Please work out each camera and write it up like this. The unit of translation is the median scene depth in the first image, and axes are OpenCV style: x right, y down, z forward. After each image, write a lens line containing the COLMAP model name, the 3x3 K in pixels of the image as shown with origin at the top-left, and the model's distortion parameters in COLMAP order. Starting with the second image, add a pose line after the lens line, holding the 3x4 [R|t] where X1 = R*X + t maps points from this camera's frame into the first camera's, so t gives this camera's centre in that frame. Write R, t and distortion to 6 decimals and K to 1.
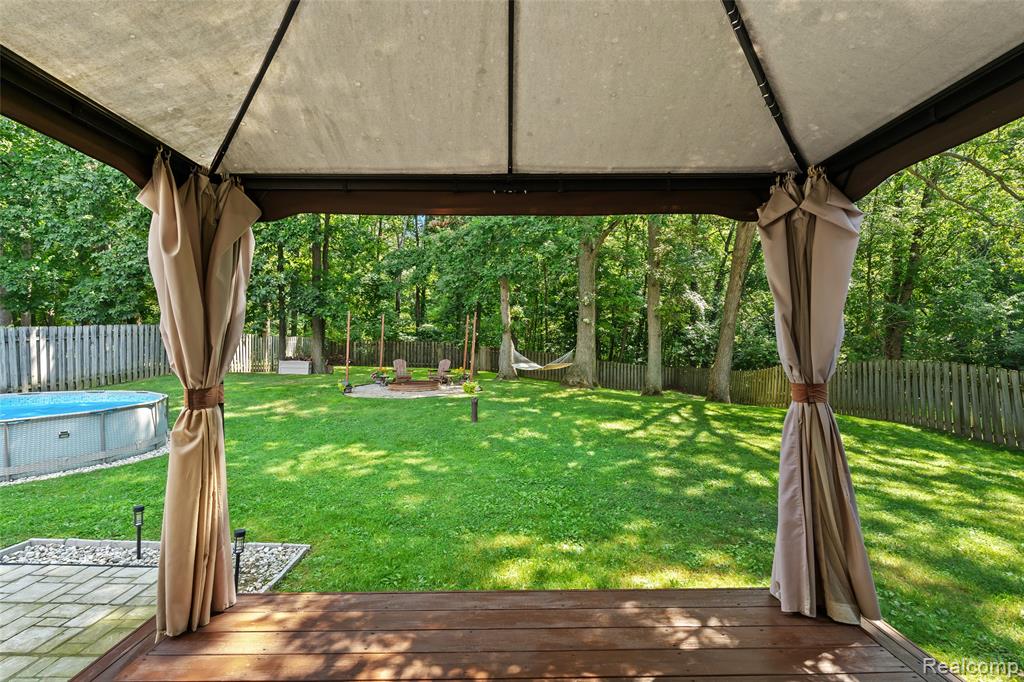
lens RADIAL K [[449.7, 0, 518.2], [0, 449.7, 338.1], [0, 0, 1]] dist [-0.004137, -0.000120]
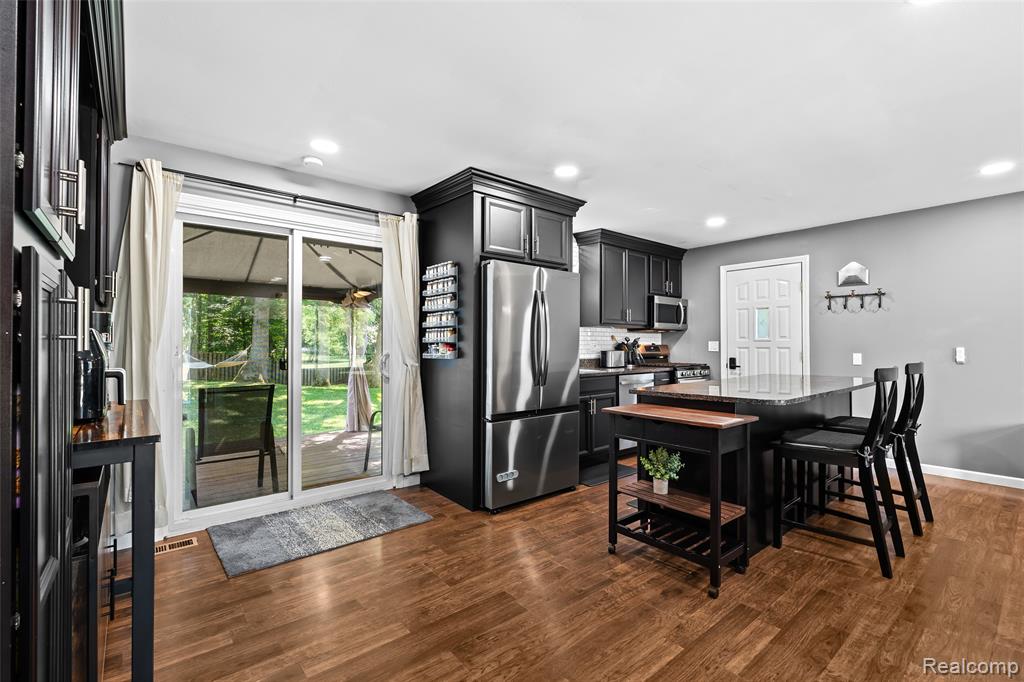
lens RADIAL K [[449.7, 0, 518.2], [0, 449.7, 338.1], [0, 0, 1]] dist [-0.004137, -0.000120]
pose [[0.774302, 0.011481, 0.632712, -0.057573], [-0.013278, 0.999910, -0.001895, -0.006743], [-0.632677, -0.006934, 0.774385, -0.256706]]
